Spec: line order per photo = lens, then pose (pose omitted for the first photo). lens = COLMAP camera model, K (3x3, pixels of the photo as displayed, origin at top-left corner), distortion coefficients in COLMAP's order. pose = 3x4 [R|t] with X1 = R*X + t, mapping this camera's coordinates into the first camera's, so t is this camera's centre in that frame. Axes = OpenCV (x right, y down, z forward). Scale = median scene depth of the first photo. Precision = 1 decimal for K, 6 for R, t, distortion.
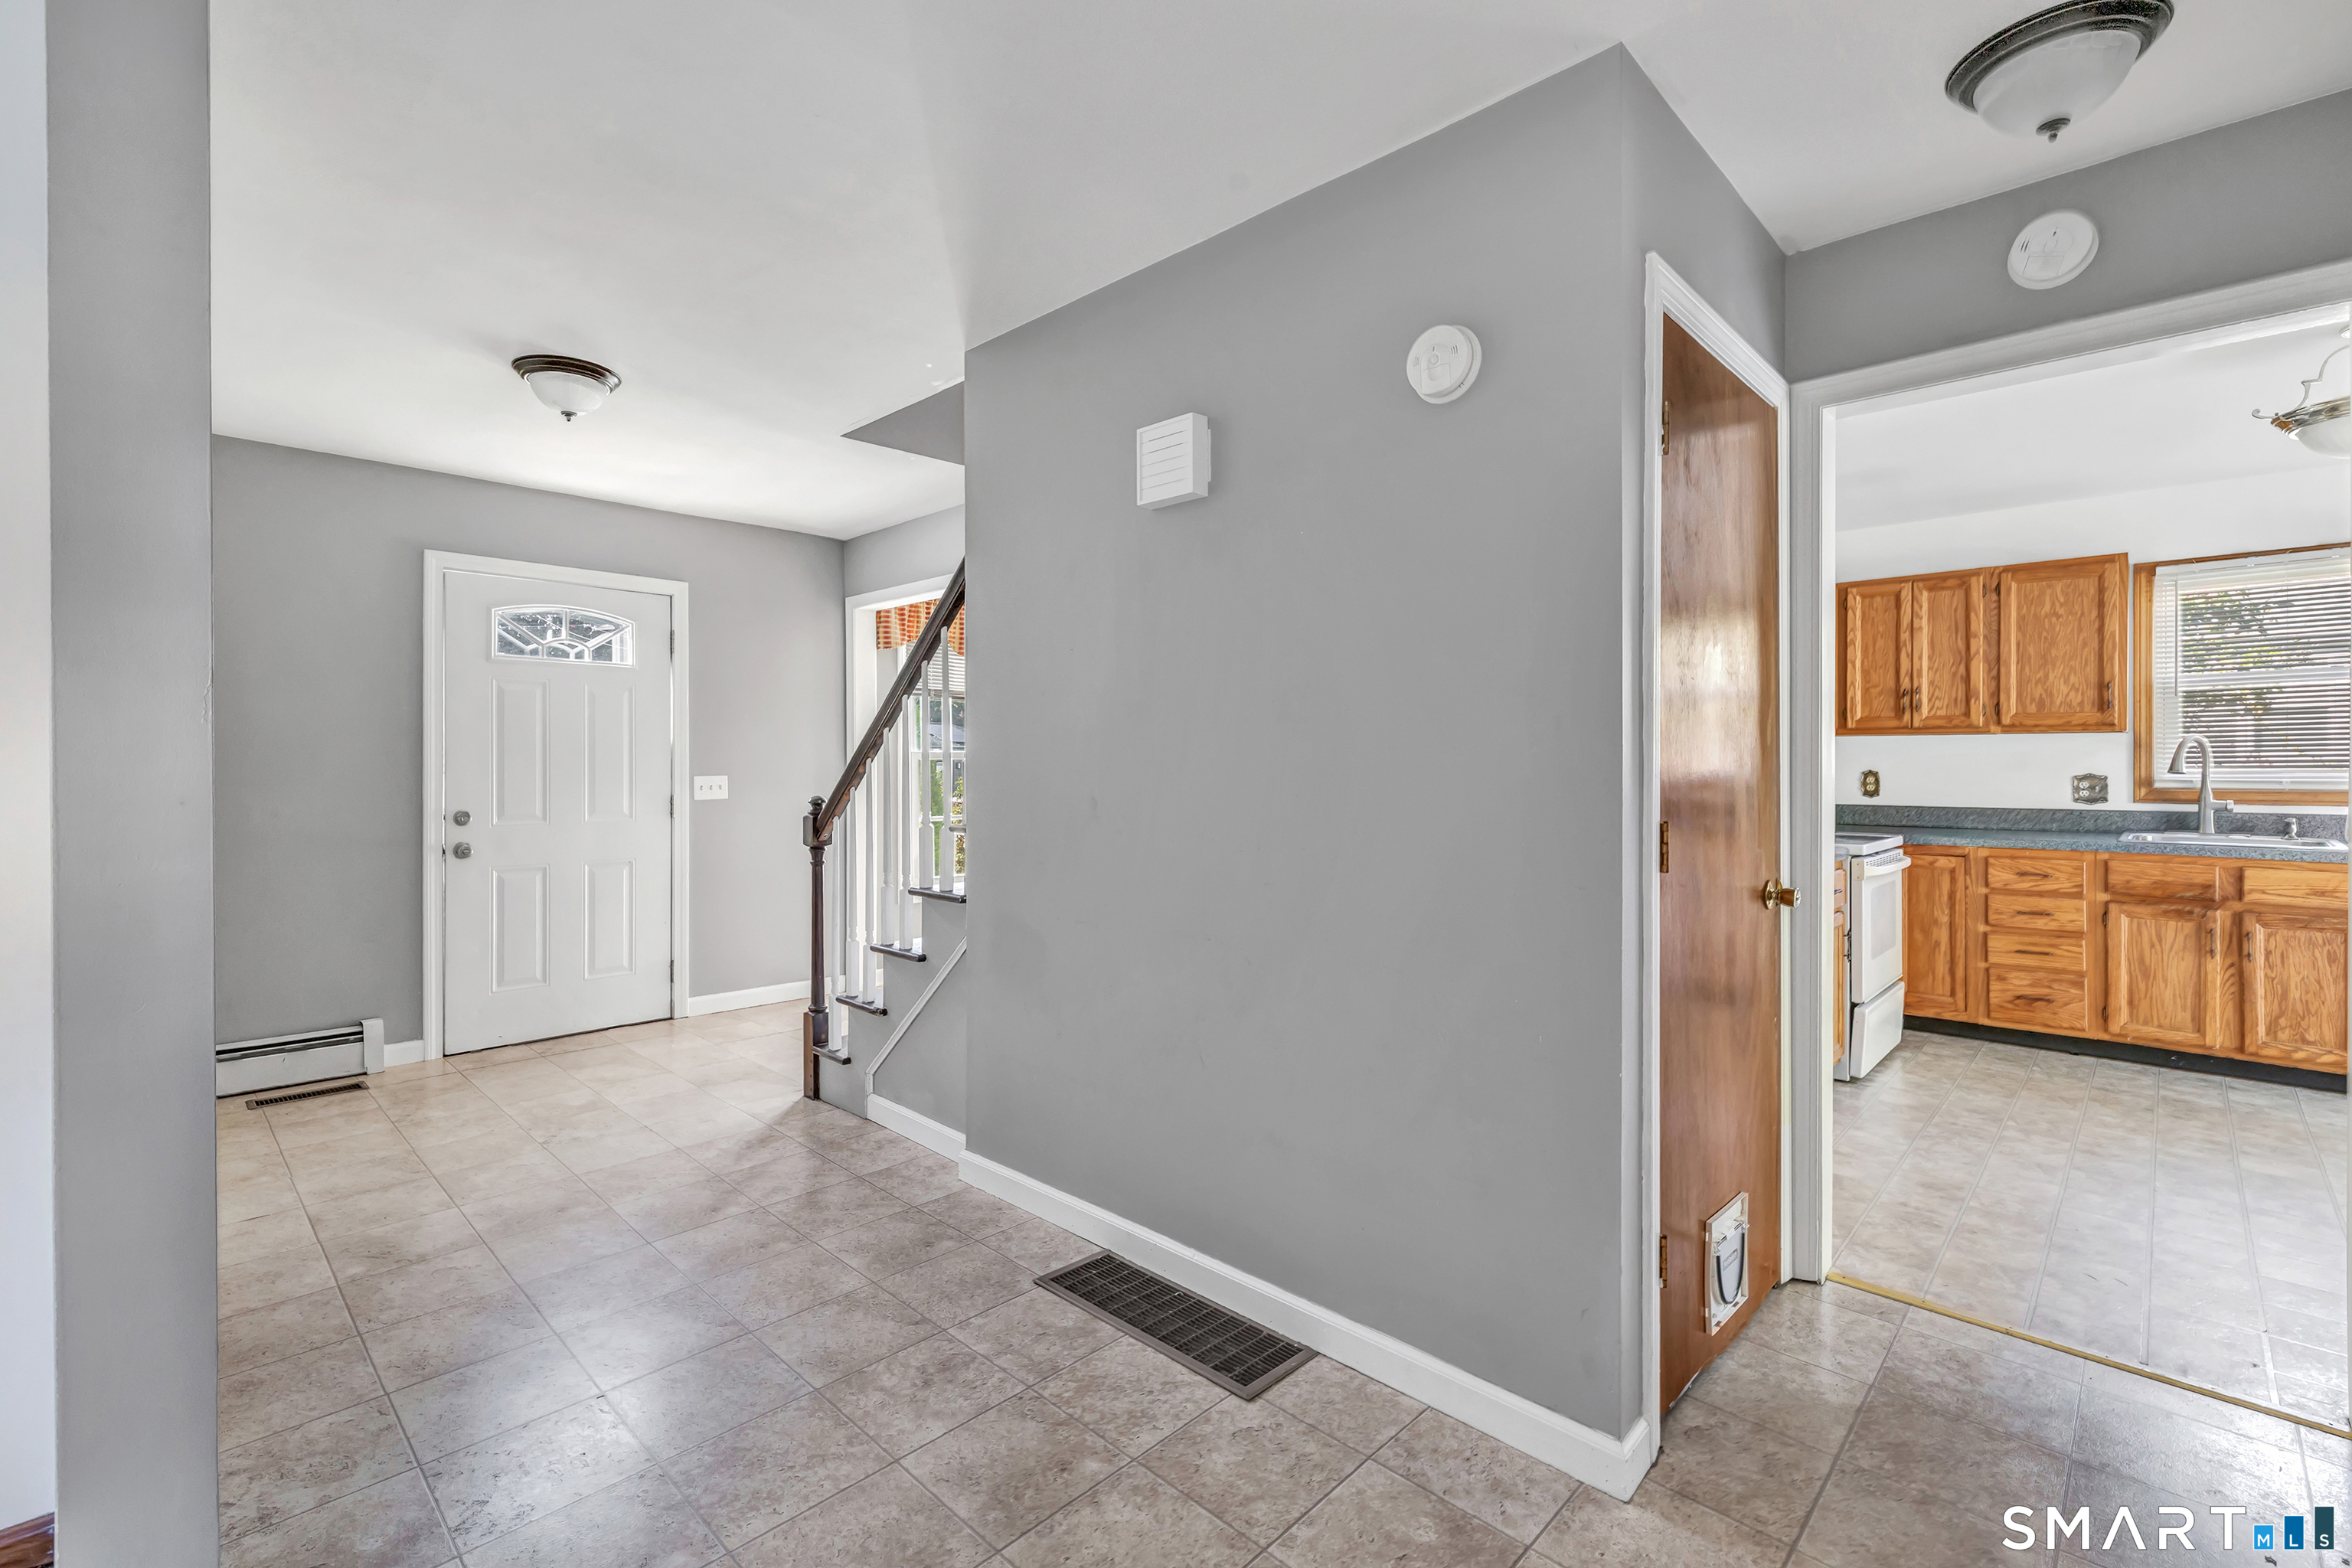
lens RADIAL K [[1041.4, 0, 1184.2], [0, 1041.4, 754.0], [0, 0, 1]] dist [-0.000063, 0.000419]
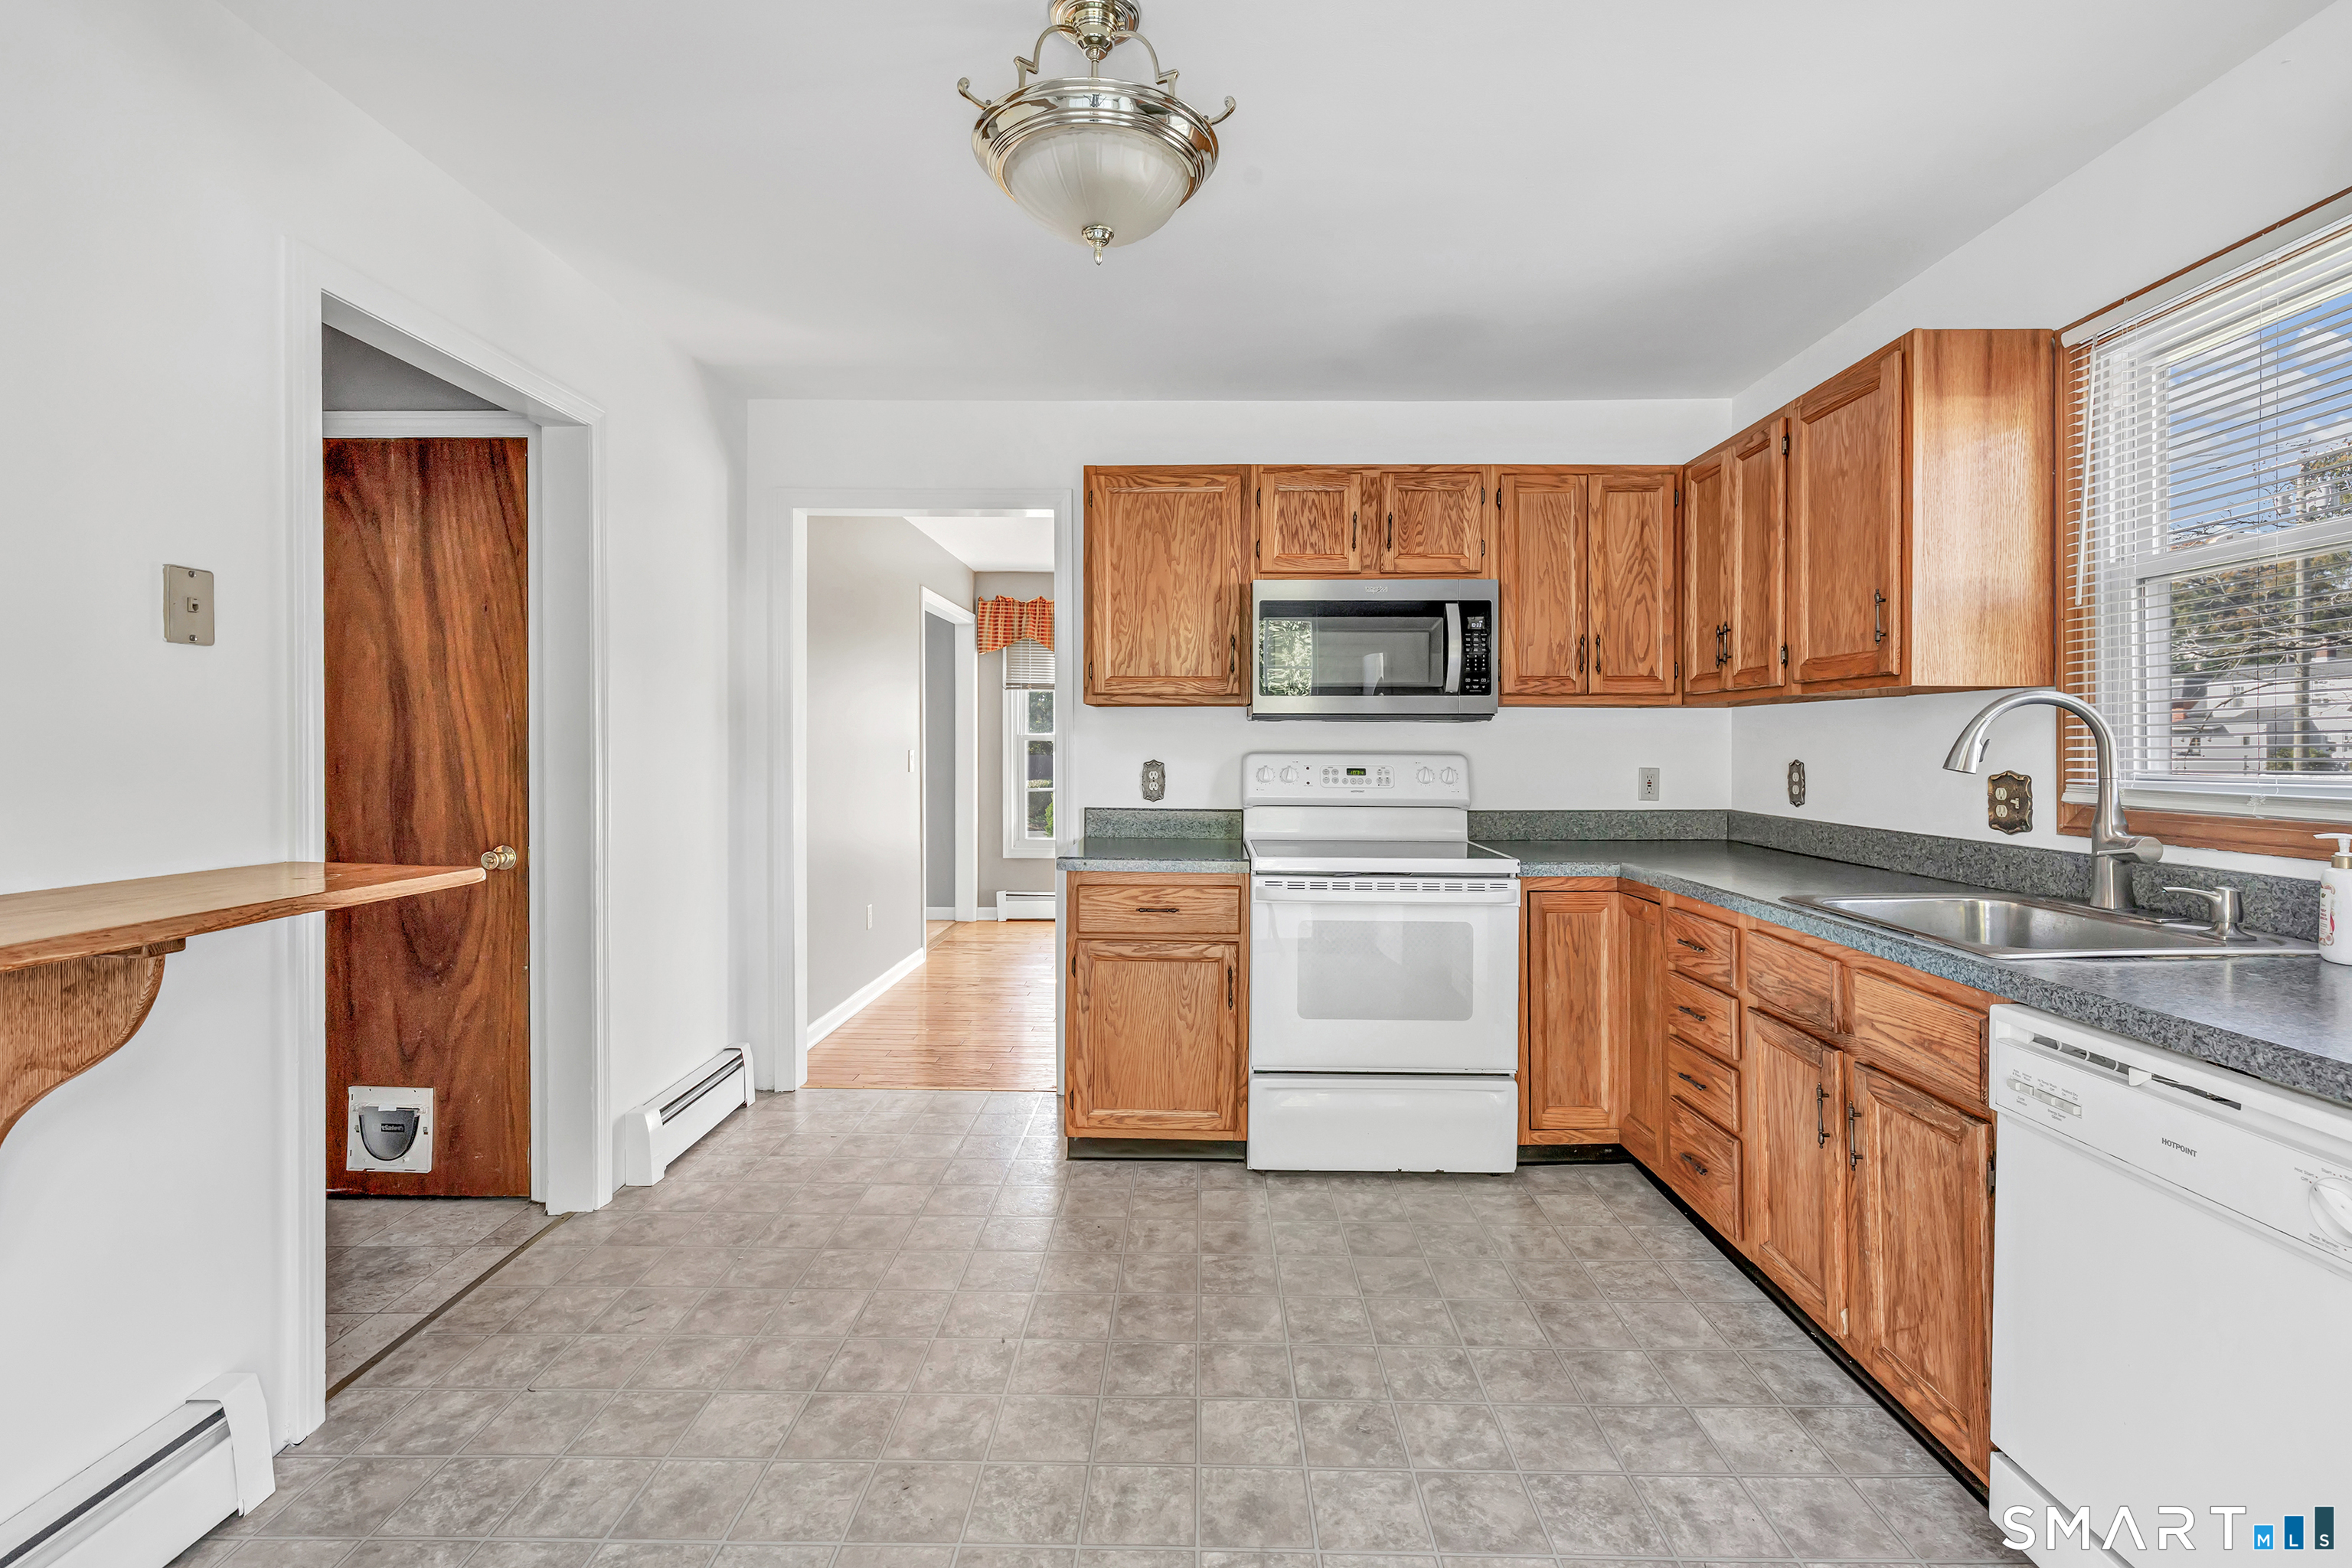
lens RADIAL K [[1041.4, 0, 1184.2], [0, 1041.4, 754.0], [0, 0, 1]] dist [-0.000063, 0.000419]
pose [[0.673990, 0.001262, -0.738740, 0.984558], [0.015384, 0.999758, 0.015744, -0.003460], [0.738580, -0.021976, 0.673807, 0.383292]]
